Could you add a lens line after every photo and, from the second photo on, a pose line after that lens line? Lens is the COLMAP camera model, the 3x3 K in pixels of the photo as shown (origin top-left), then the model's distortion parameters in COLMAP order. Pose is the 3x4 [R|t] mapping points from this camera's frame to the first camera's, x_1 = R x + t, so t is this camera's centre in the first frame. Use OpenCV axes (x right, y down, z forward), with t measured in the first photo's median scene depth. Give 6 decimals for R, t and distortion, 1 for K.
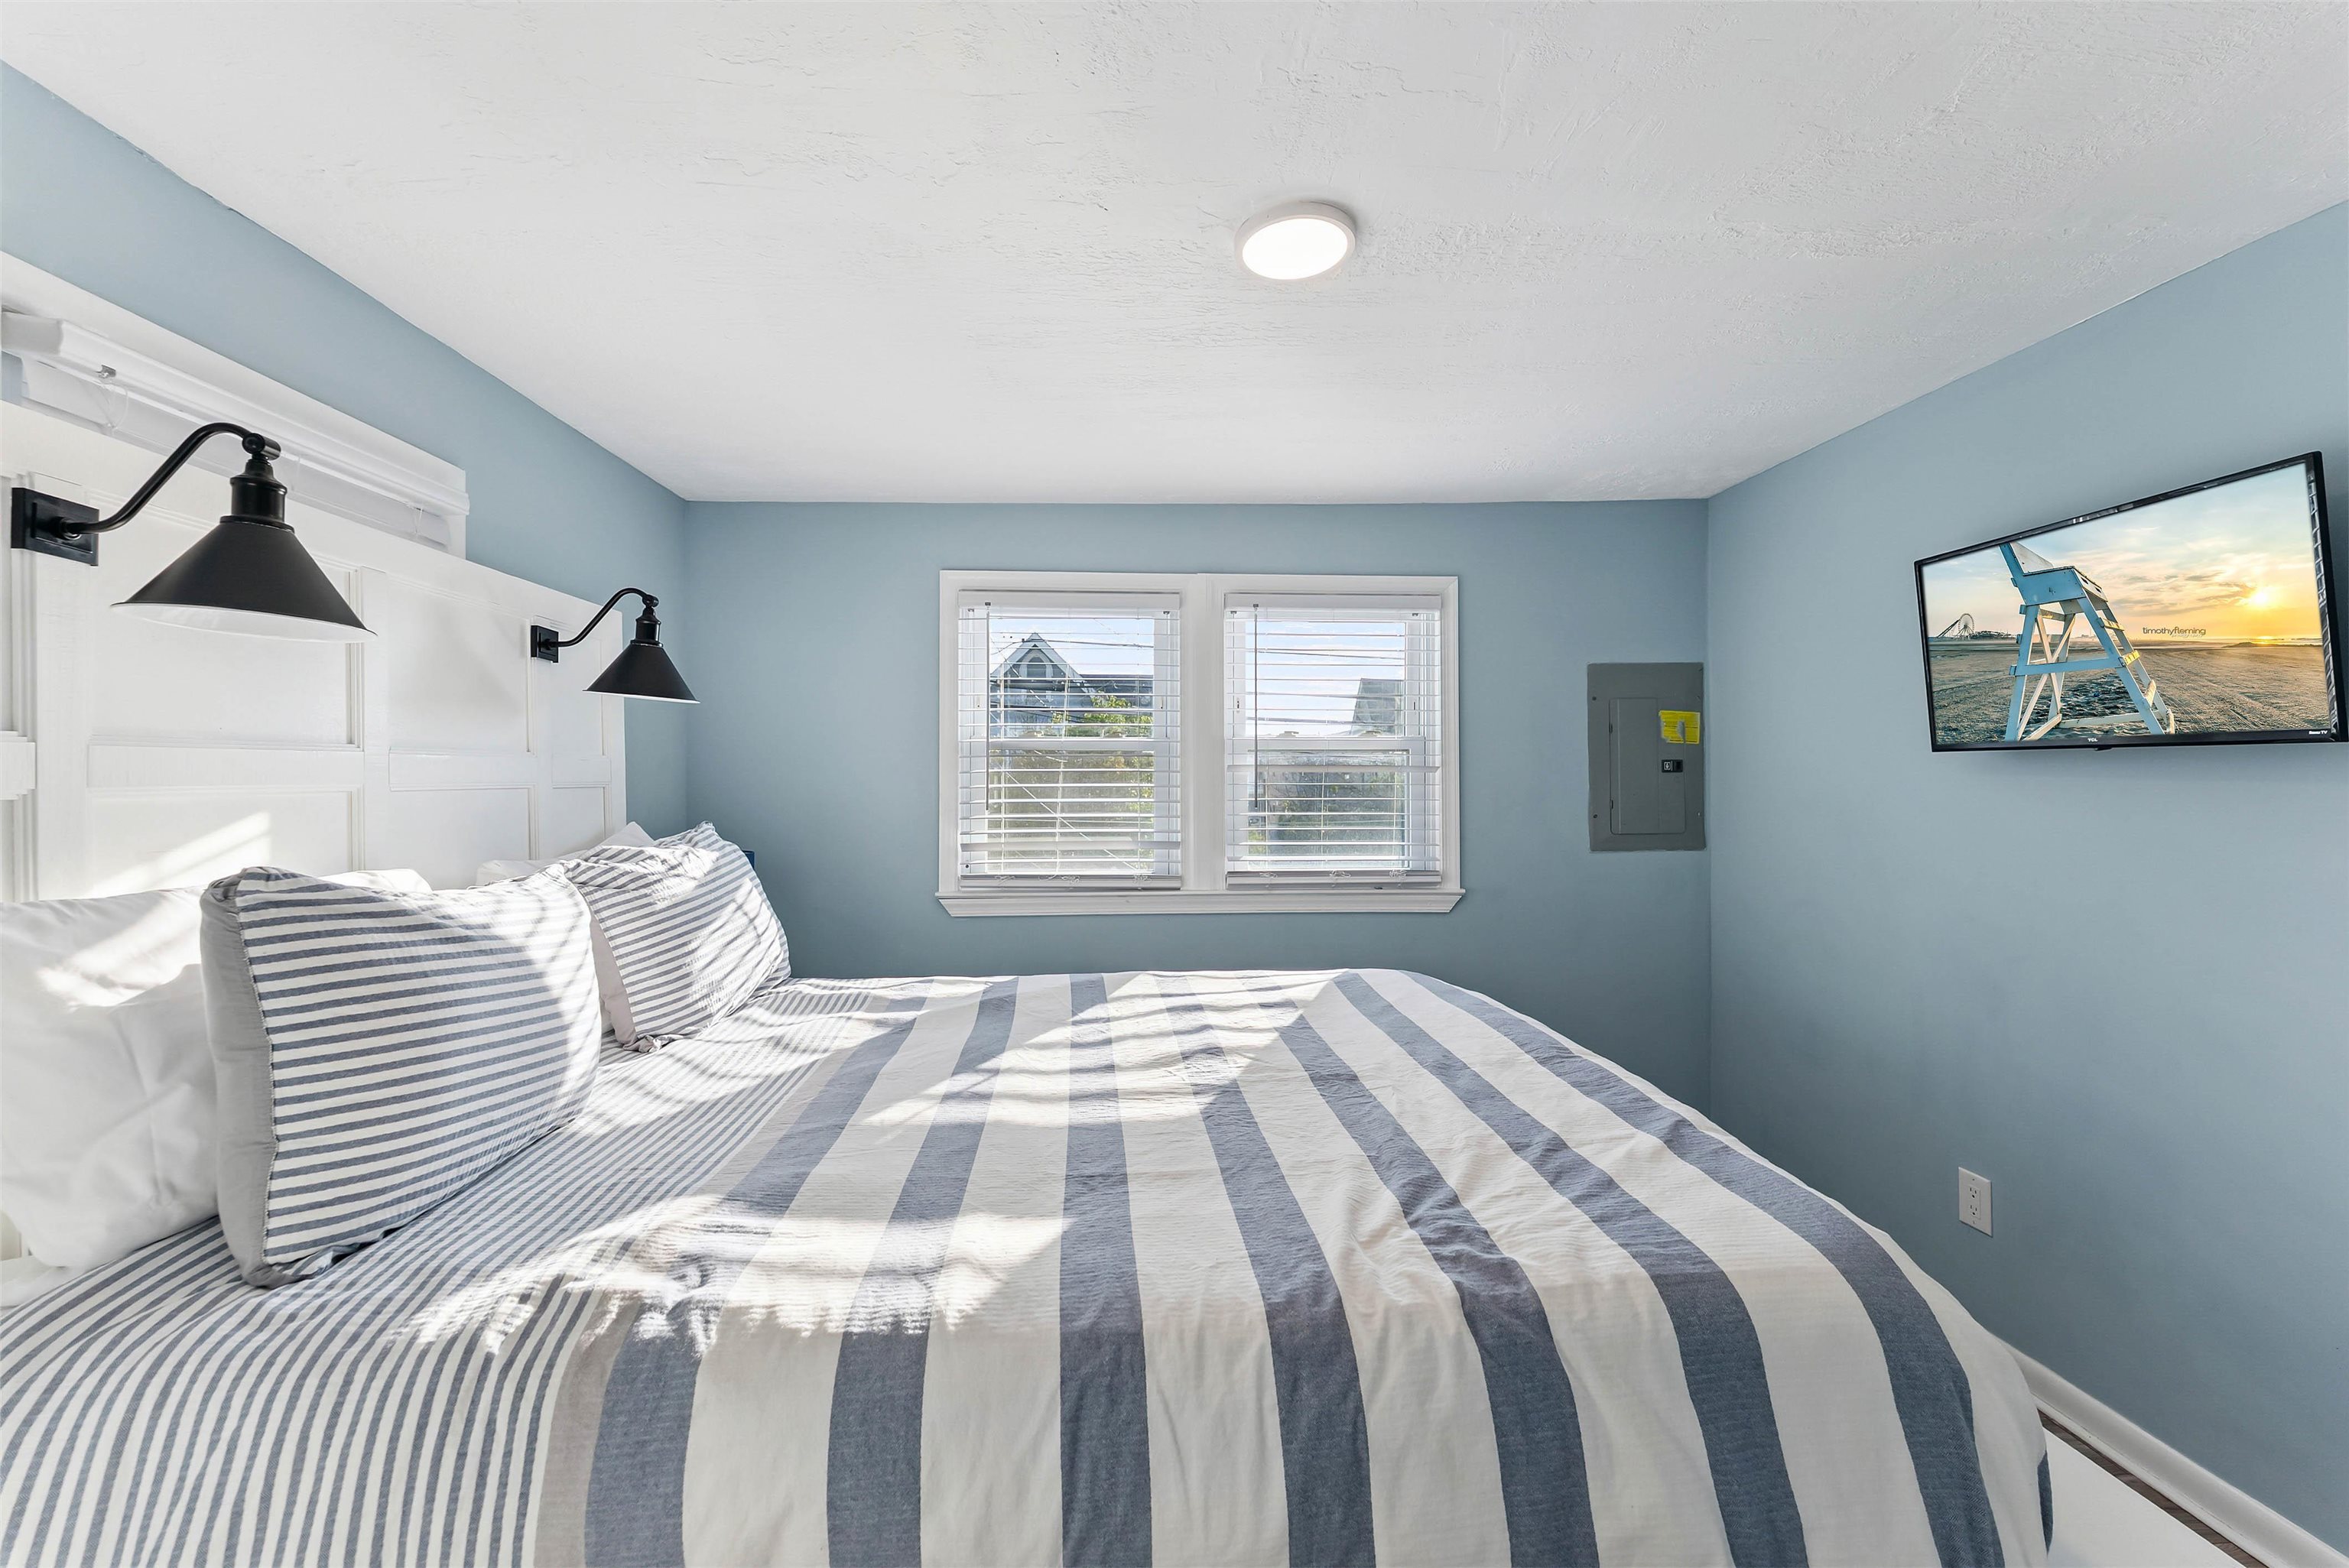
lens RADIAL K [[943.3, 0, 1174.0], [0, 943.3, 780.9], [0, 0, 1]] dist [-0.000080, -0.000020]
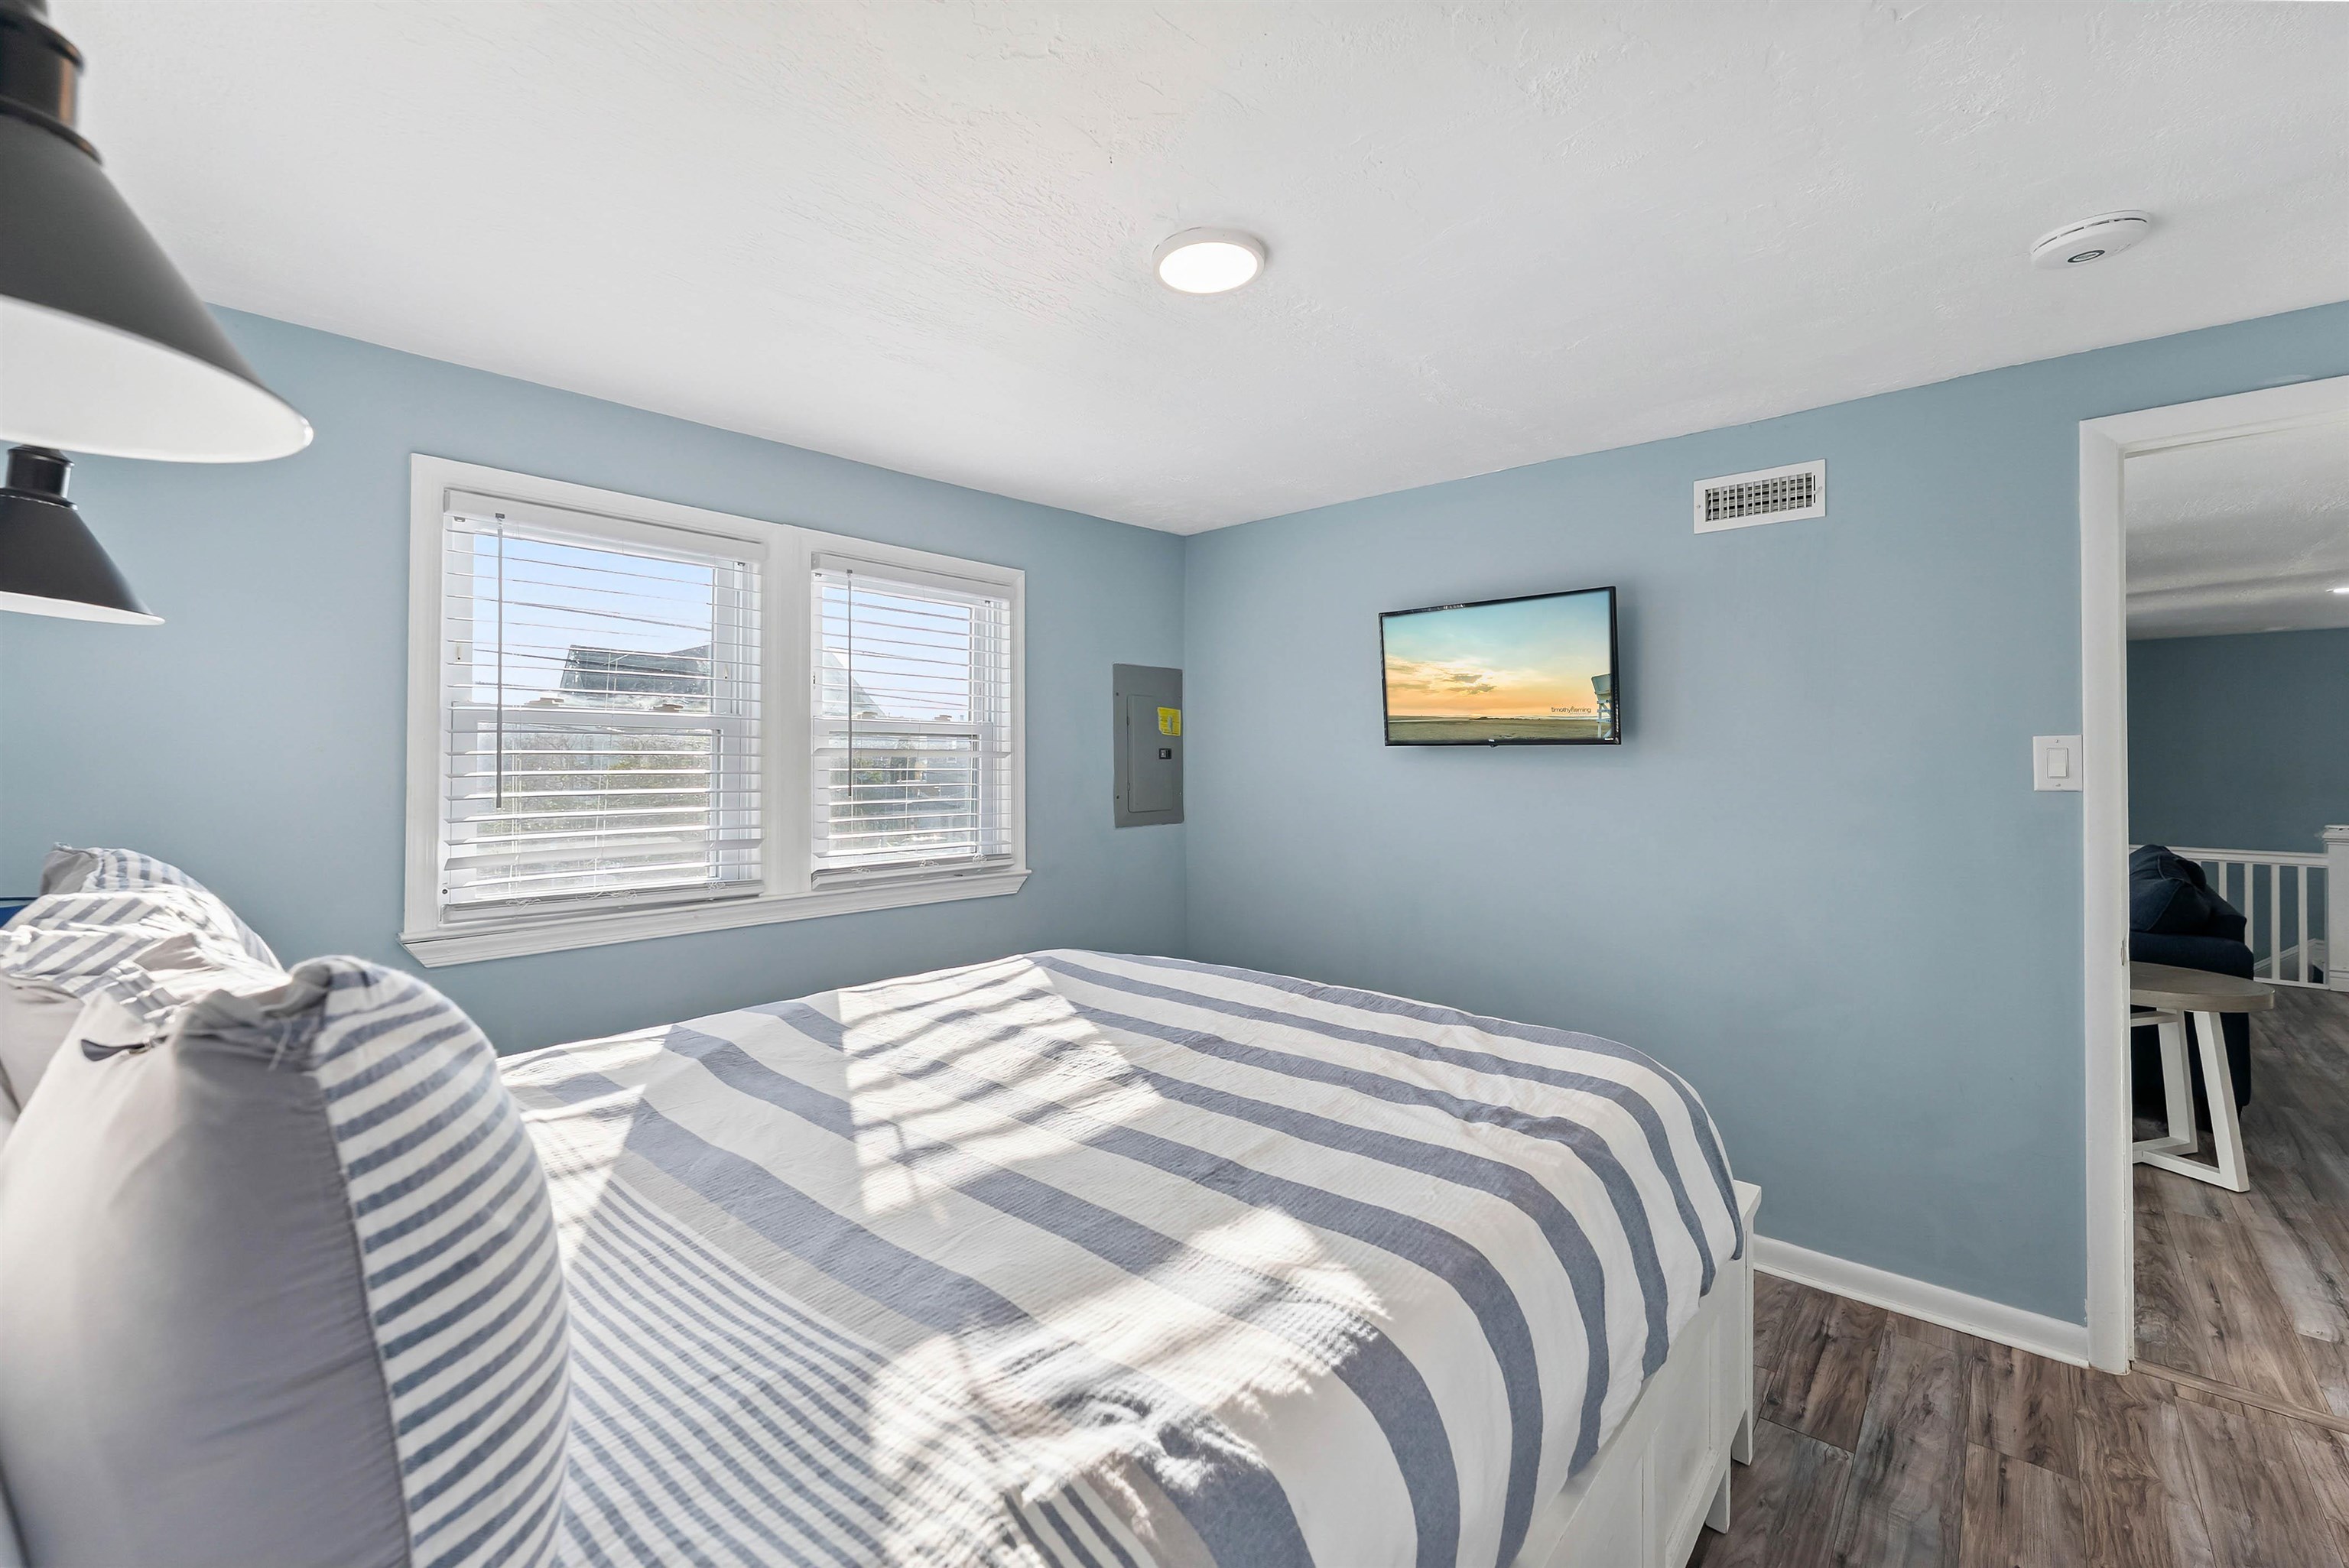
lens RADIAL K [[958.6, 0, 1165.6], [0, 958.6, 764.0], [0, 0, 1]] dist [0.001815, 0.000002]
pose [[0.713860, 0.000413, 0.700288, -0.524489], [0.002303, 0.999993, -0.002937, 0.001314], [-0.700284, 0.003709, 0.713854, 0.211723]]
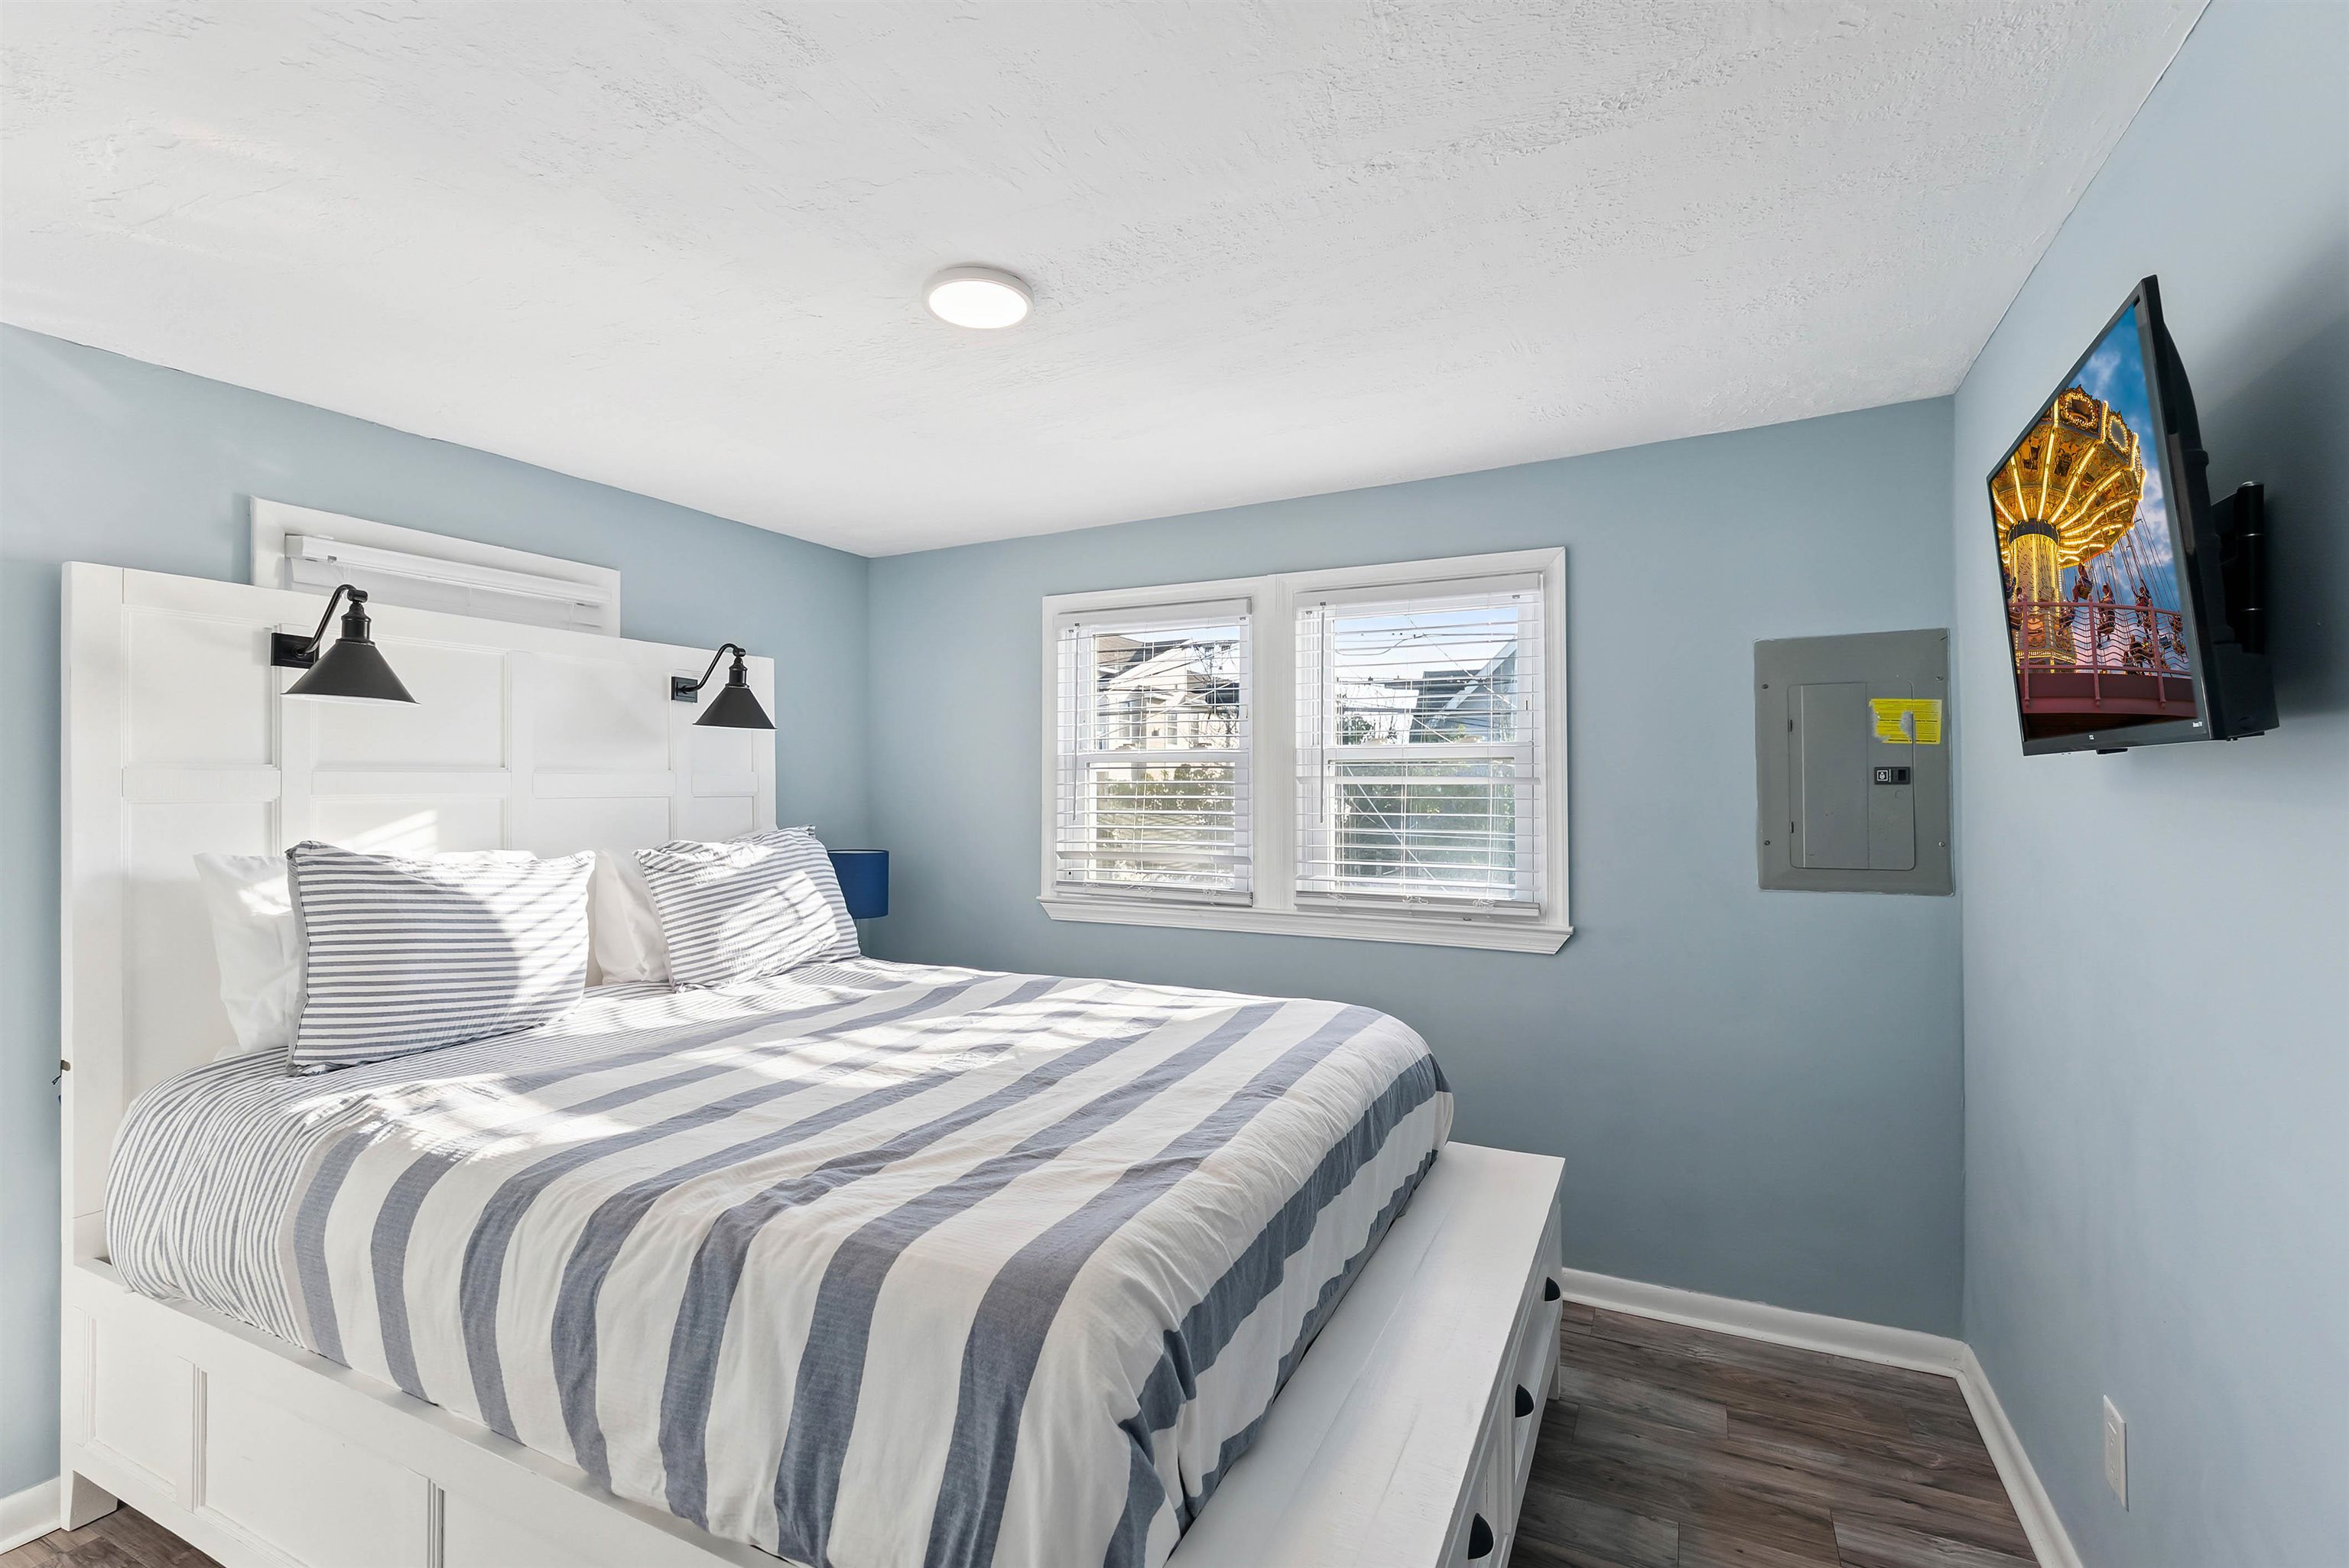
lens RADIAL K [[1054.1, 0, 1174.5], [0, 1054.1, 784.0], [0, 0, 1]] dist [0.000595, 0.000022]
pose [[0.865113, 0.000323, -0.501577, 0.742199], [-0.003436, 0.999980, -0.005282, -0.005645], [0.501565, 0.006293, 0.865097, 0.055521]]
